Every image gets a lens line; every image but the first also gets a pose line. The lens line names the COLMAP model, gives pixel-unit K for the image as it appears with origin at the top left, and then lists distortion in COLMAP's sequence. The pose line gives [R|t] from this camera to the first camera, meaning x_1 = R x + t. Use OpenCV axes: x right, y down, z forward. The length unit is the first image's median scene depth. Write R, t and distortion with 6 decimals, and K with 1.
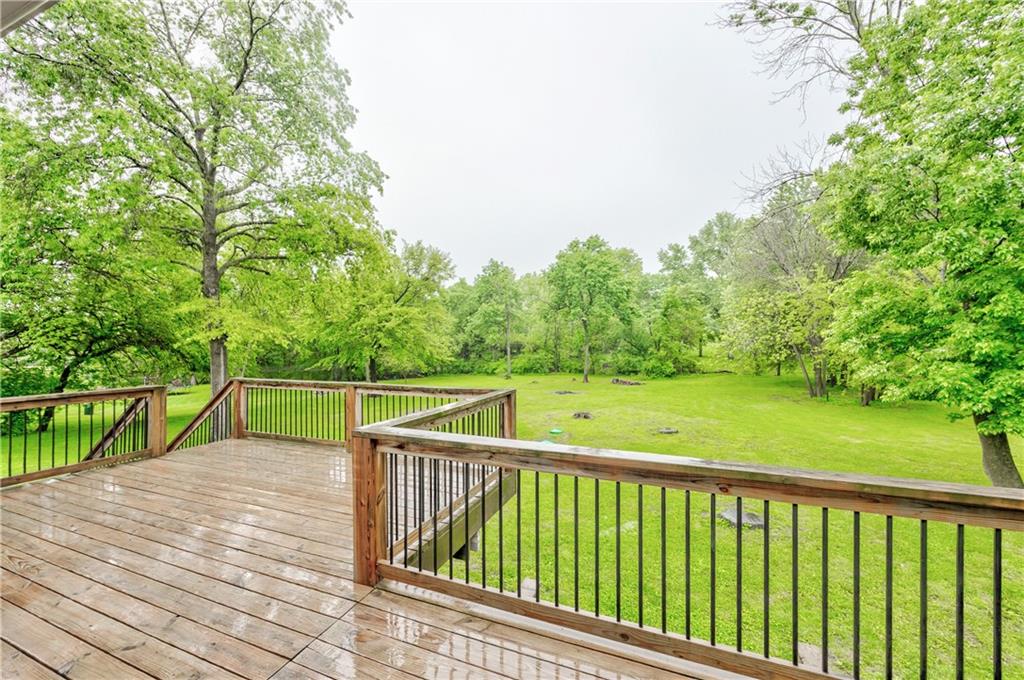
lens RADIAL K [[383.2, 0, 522.9], [0, 383.2, 346.7], [0, 0, 1]] dist [-0.000312, -0.000076]
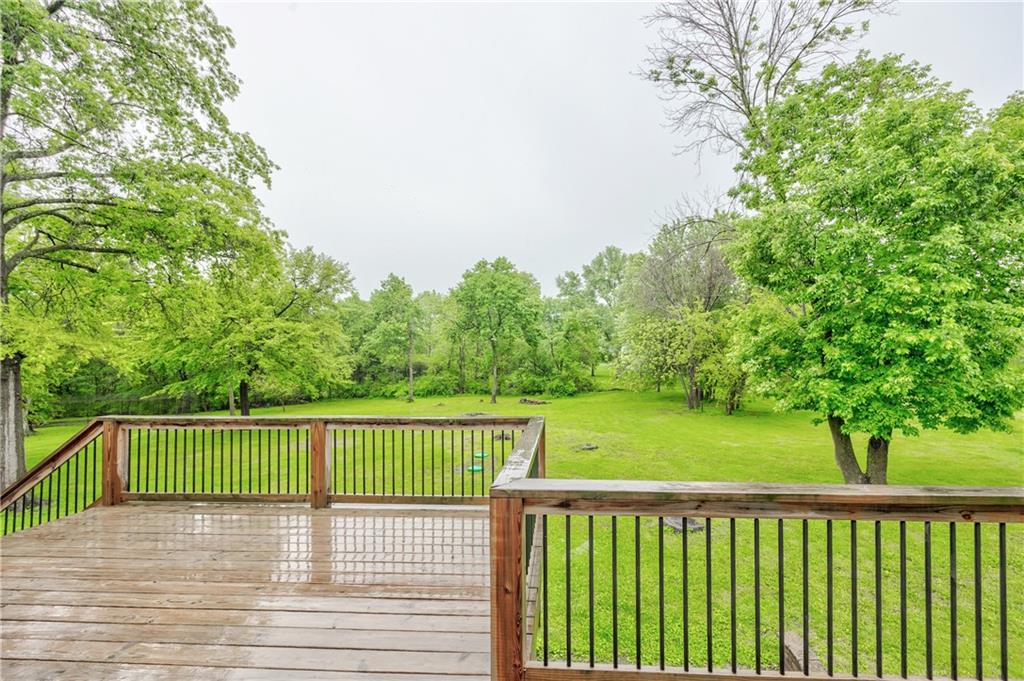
lens RADIAL K [[382.7, 0, 542.4], [0, 382.7, 361.7], [0, 0, 1]] dist [-0.001215, 0.000198]
pose [[0.952303, -0.000268, 0.305153, -0.034486], [0.004859, 0.999886, -0.014284, -0.000524], [-0.305115, 0.015085, 0.952196, 0.017268]]
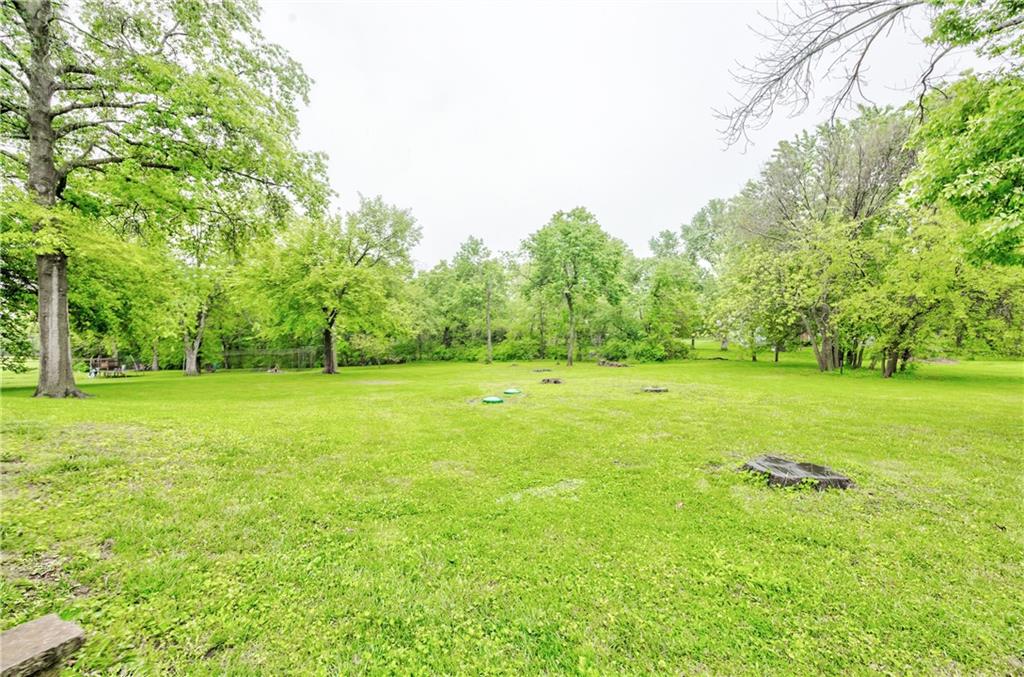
lens RADIAL K [[385.5, 0, 516.2], [0, 385.5, 340.4], [0, 0, 1]] dist [-0.001794, -0.000248]
pose [[0.999965, 0.005284, 0.006545, 0.046472], [-0.005243, 0.999967, -0.006194, 0.066752], [-0.006577, 0.006159, 0.999959, 0.118281]]
